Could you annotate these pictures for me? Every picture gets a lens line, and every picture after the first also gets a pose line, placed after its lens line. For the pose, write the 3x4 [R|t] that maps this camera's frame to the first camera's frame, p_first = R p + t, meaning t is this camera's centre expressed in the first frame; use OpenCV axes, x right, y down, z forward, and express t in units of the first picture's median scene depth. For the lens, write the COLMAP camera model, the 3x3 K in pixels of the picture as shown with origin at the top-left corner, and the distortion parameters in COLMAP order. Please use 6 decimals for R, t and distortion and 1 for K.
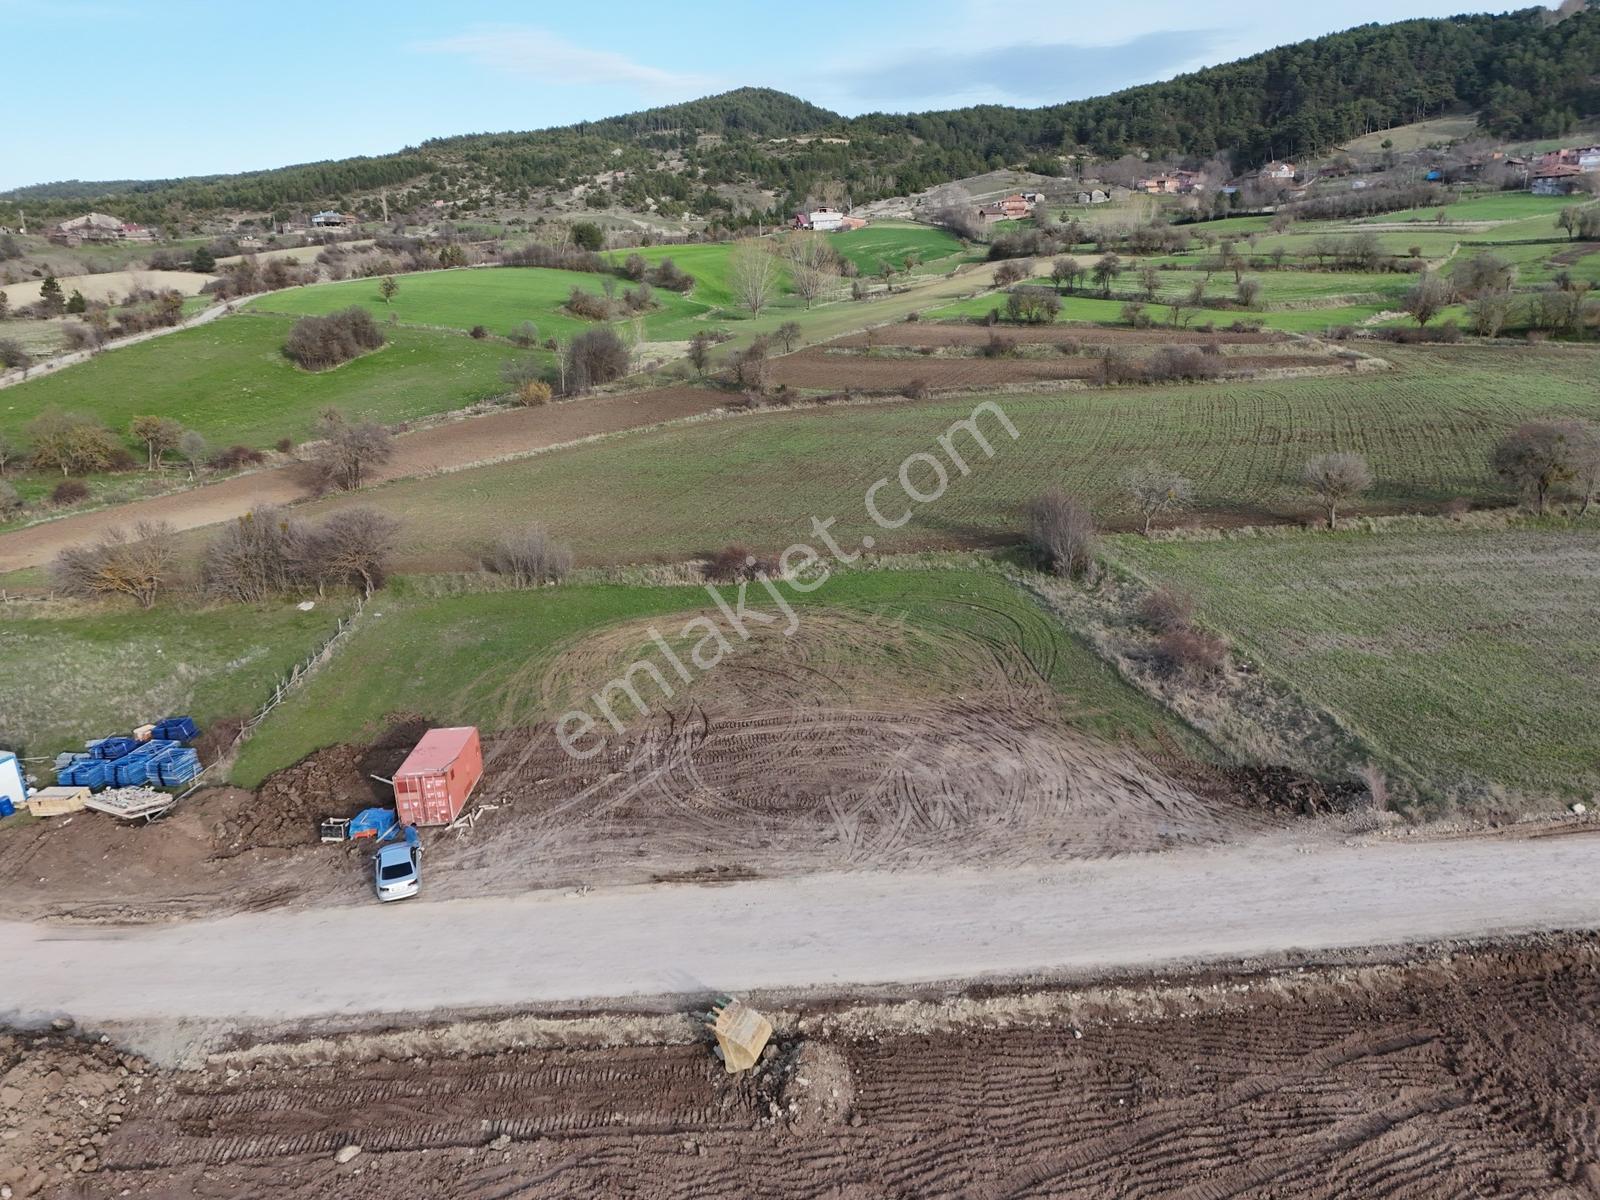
lens RADIAL K [[1173.0, 0, 806.8], [0, 1173.0, 596.0], [0, 0, 1]] dist [0.074902, -0.059599]
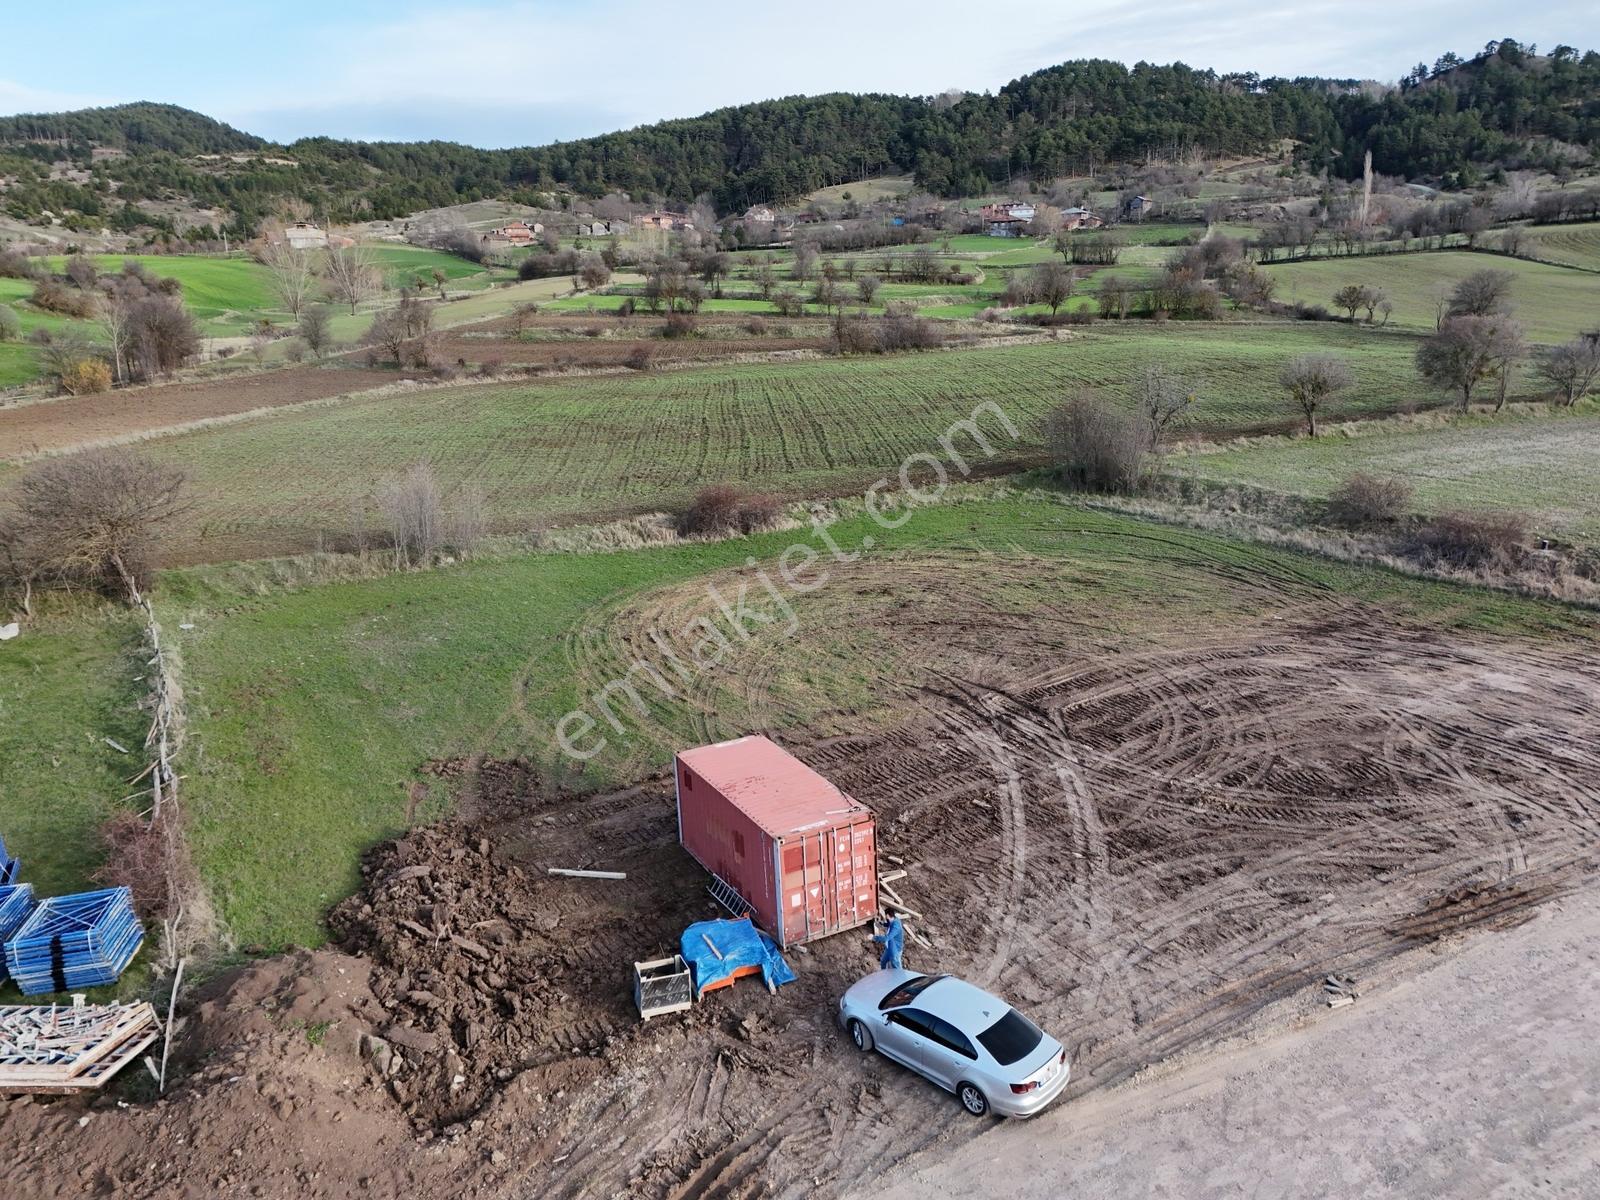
lens RADIAL K [[1173.0, 0, 805.8], [0, 1173.0, 594.8], [0, 0, 1]] dist [0.074902, -0.059599]
pose [[0.901648, -0.090532, 0.422890, -0.308796], [0.109063, 0.993838, -0.019774, 0.040357], [-0.418494, 0.063950, 0.905965, 0.340961]]
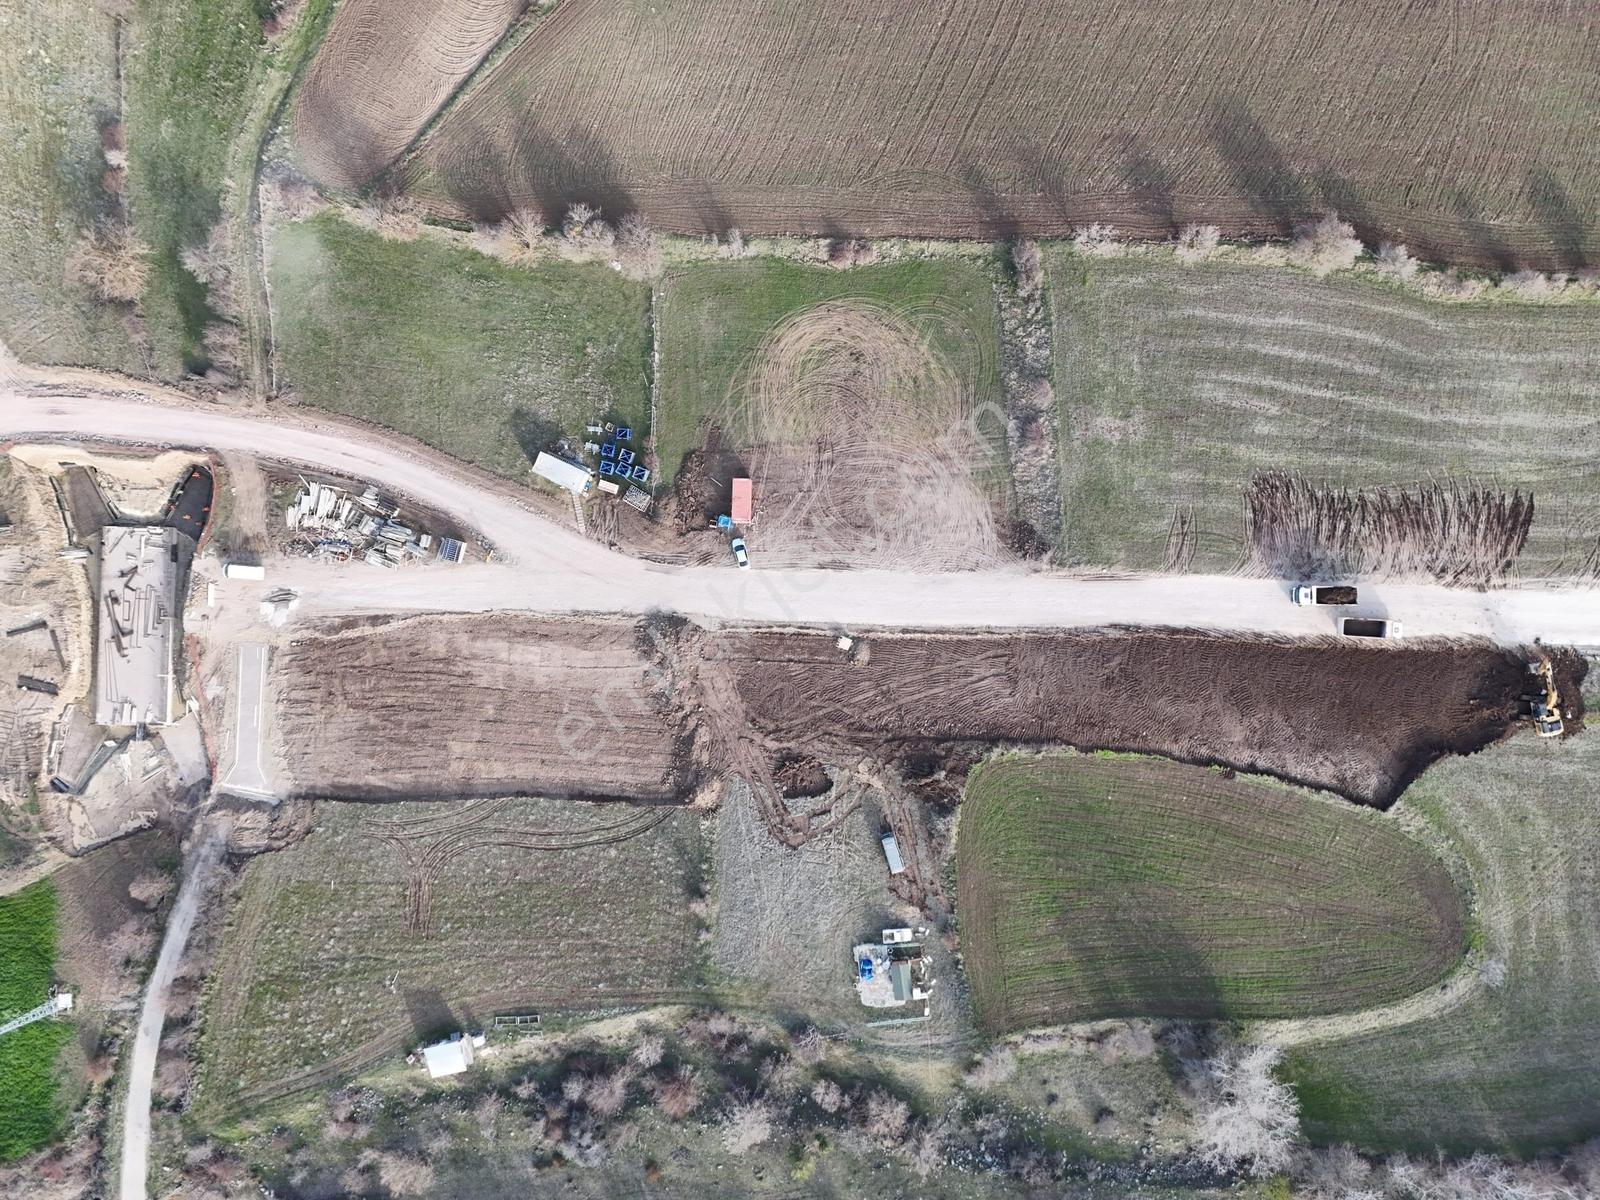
lens RADIAL K [[1173.0, 0, 773.9], [0, 1173.0, 588.8], [0, 0, 1]] dist [0.074902, -0.059599]
pose [[0.998053, 0.062066, 0.006180, -0.147876], [-0.024175, 0.293593, 0.955625, -1.565453], [0.057498, -0.953913, 0.294522, -0.022557]]
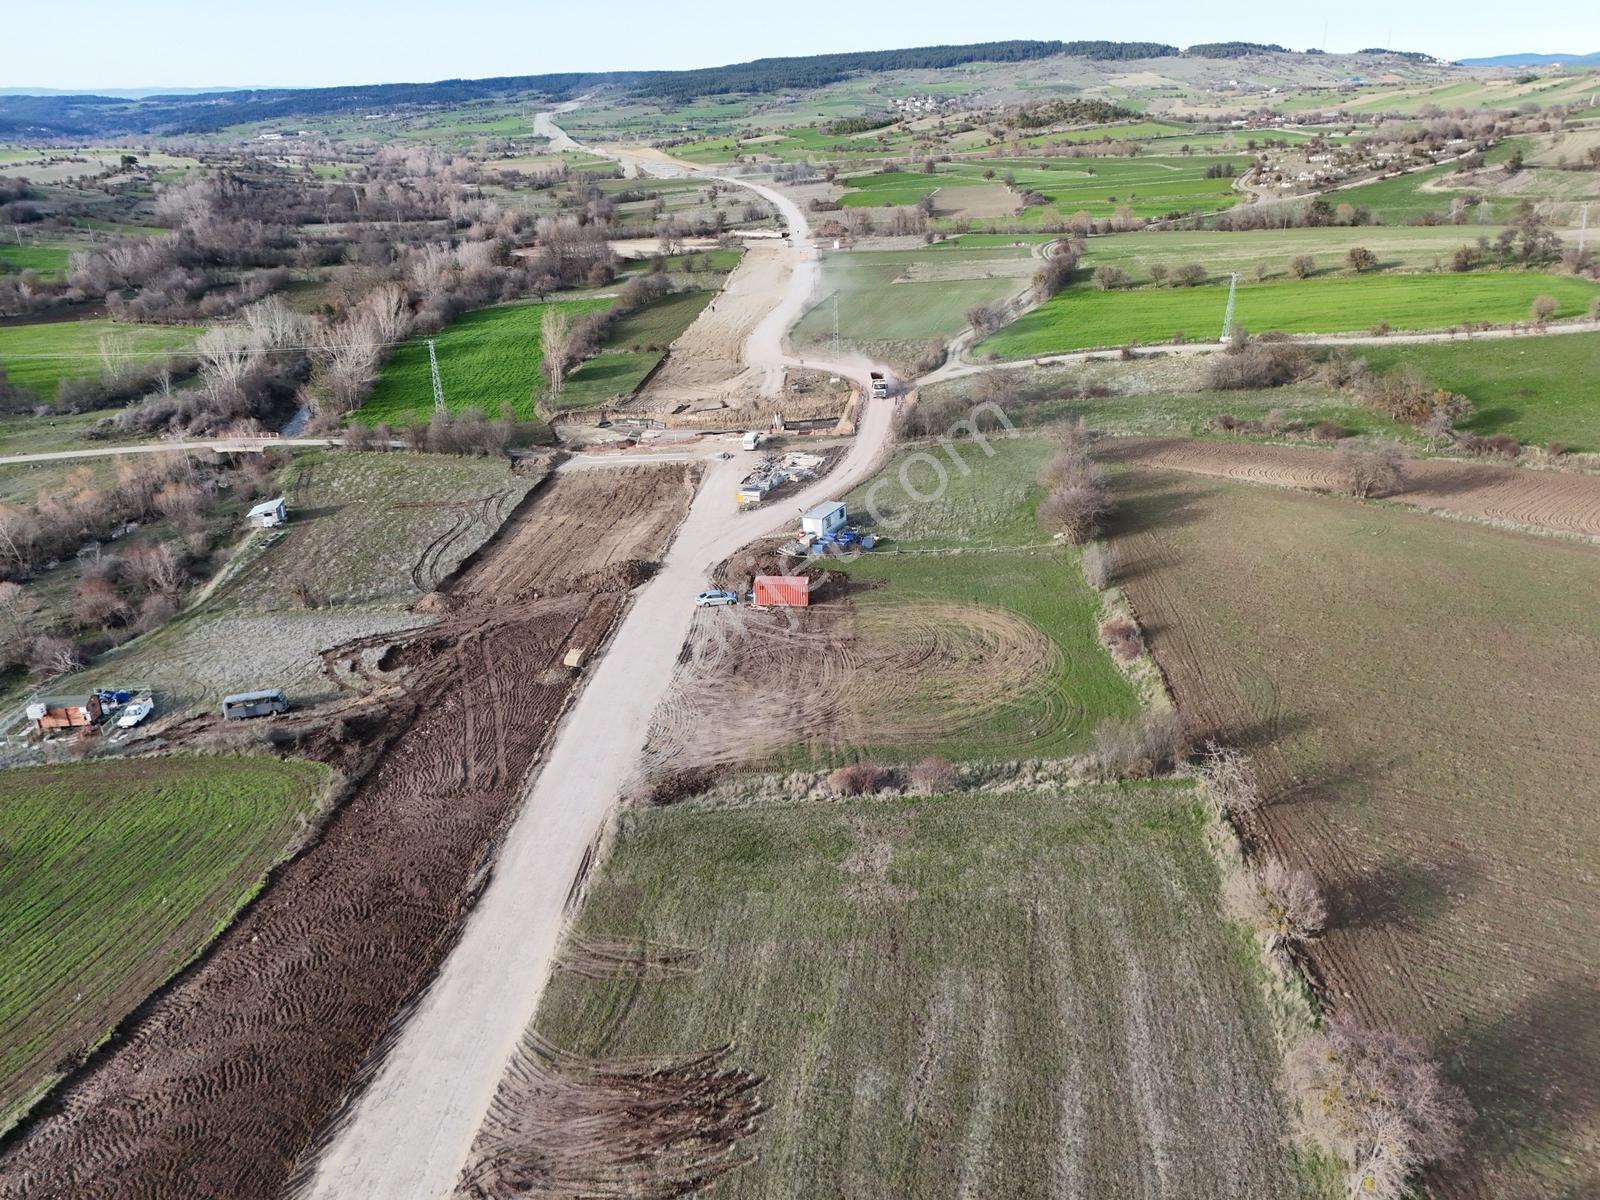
lens RADIAL K [[1173.0, 0, 800.6], [0, 1173.0, 600.9], [0, 0, 1]] dist [0.074902, -0.059599]
pose [[-0.111176, 0.426441, -0.897657, 1.071116], [-0.247183, 0.863005, 0.440594, -0.520383], [0.962570, 0.270869, 0.009464, 0.637284]]
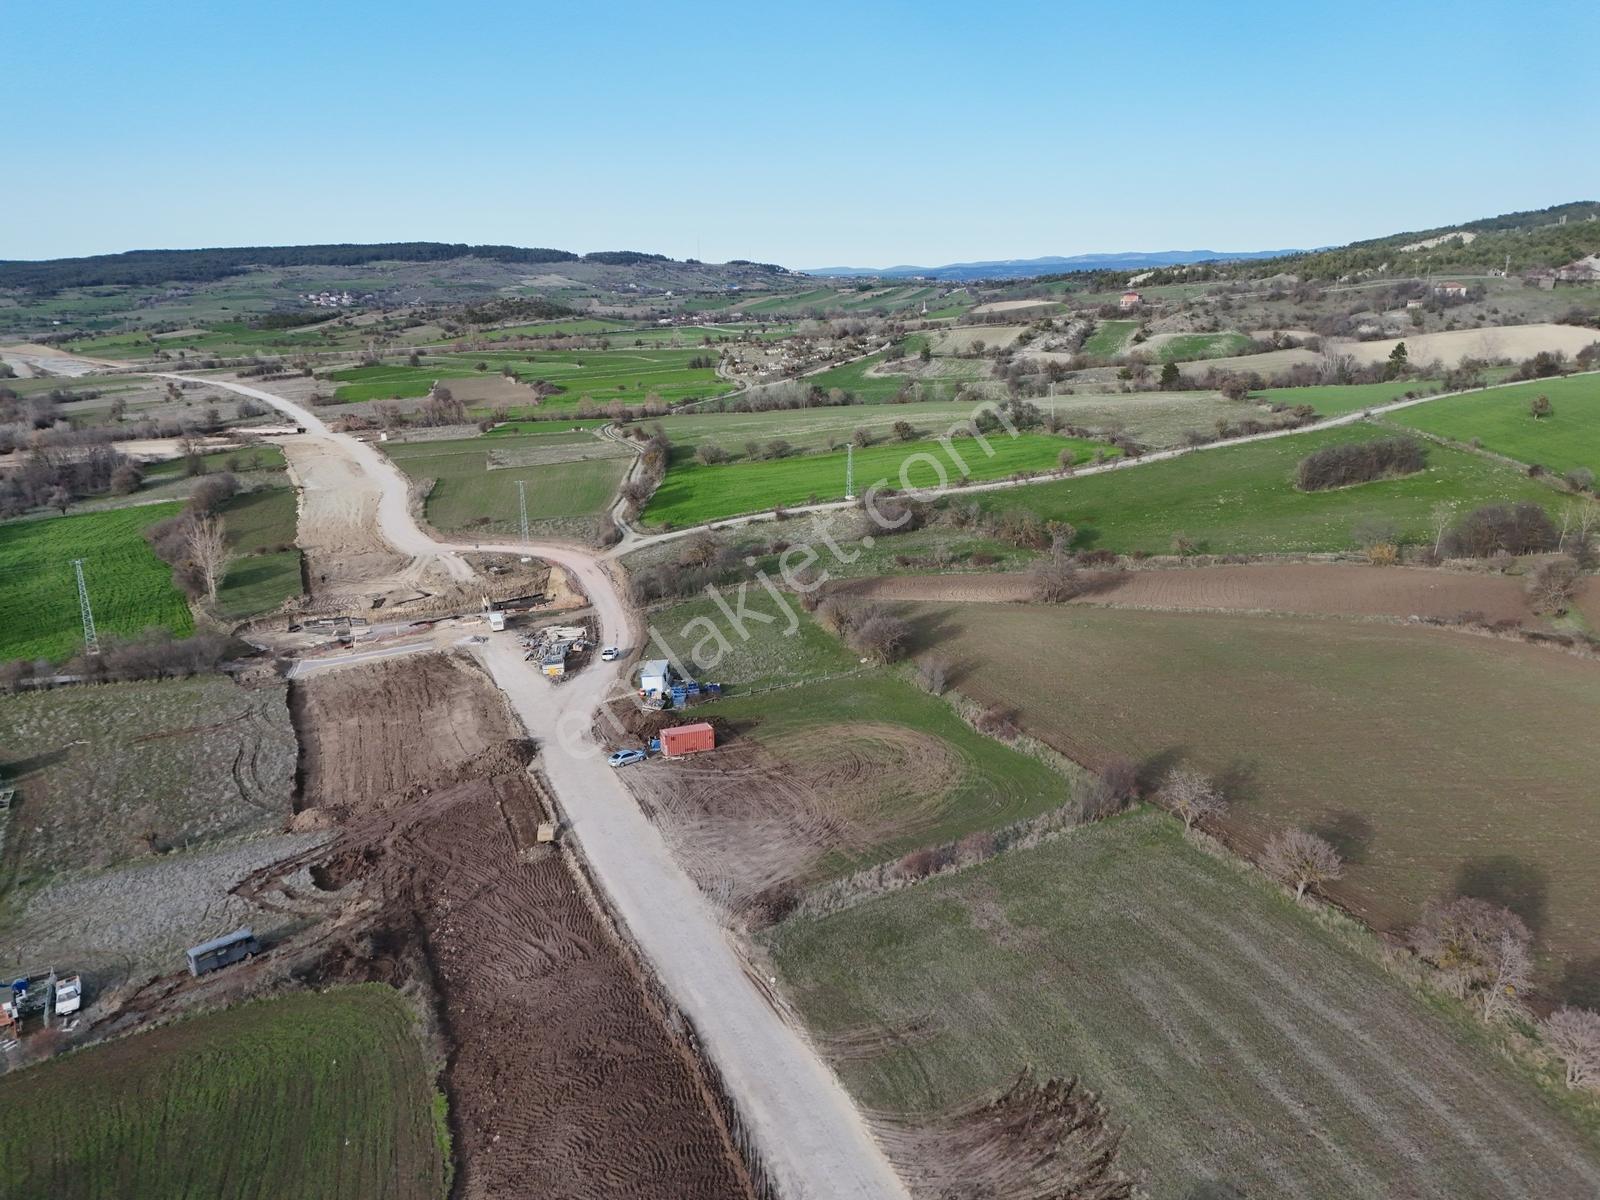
lens RADIAL K [[1173.0, 0, 803.4], [0, 1173.0, 601.7], [0, 0, 1]] dist [0.074902, -0.059599]
pose [[0.354448, 0.276180, -0.893359, 1.171594], [-0.255044, 0.947717, 0.191794, -0.406140], [0.899622, 0.159865, 0.406355, 0.113615]]
